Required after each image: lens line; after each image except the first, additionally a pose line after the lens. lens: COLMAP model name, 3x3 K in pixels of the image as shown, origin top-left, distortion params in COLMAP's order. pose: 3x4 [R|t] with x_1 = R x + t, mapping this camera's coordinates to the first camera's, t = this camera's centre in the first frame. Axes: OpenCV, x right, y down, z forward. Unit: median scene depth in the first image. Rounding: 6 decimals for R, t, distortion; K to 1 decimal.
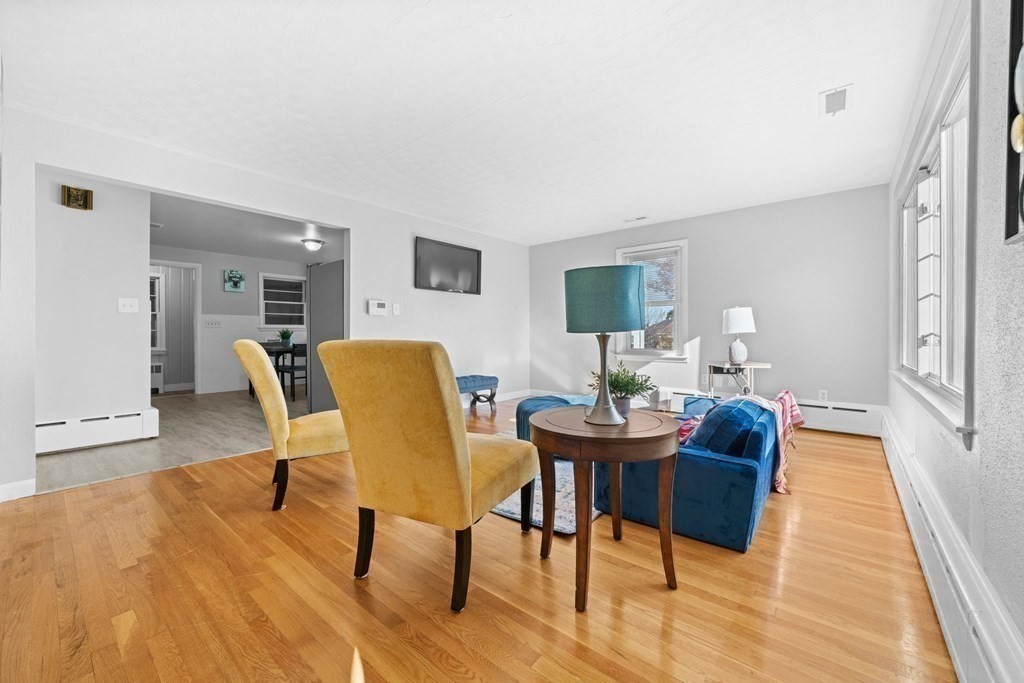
lens RADIAL K [[408.6, 0, 510.5], [0, 408.6, 332.7], [0, 0, 1]] dist [-0.000653, 0.000148]
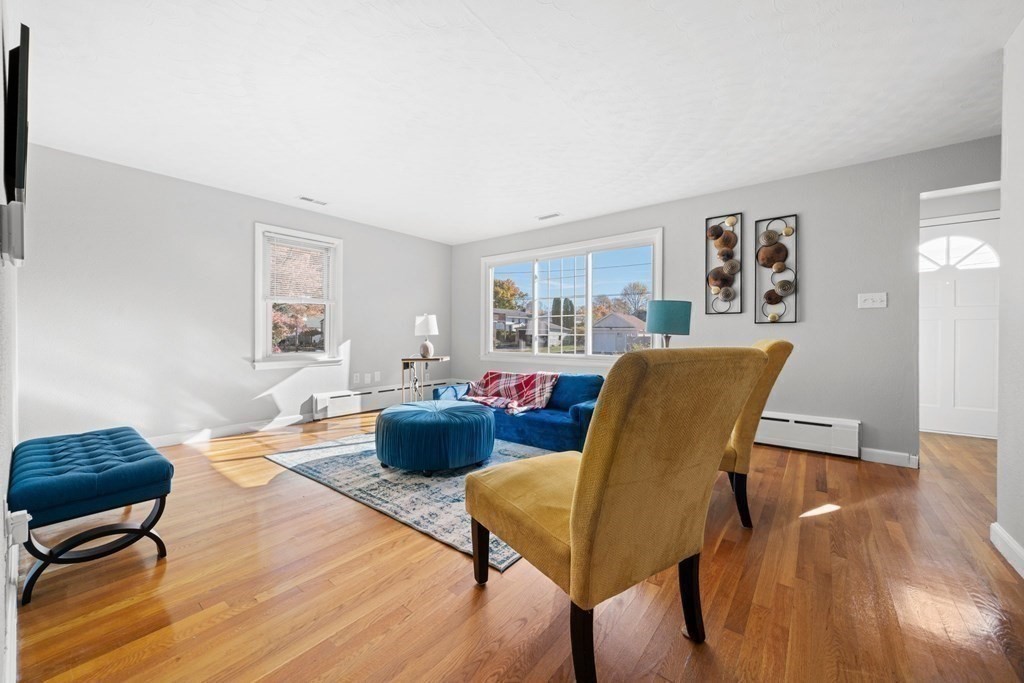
lens RADIAL K [[392.9, 0, 514.9], [0, 392.9, 337.9], [0, 0, 1]] dist [-0.000139, -0.000014]
pose [[-0.045135, -0.006413, 0.998960, -0.577972], [-0.002704, 0.999977, 0.006297, 0.001880], [-0.998977, -0.002417, -0.045151, 0.666331]]
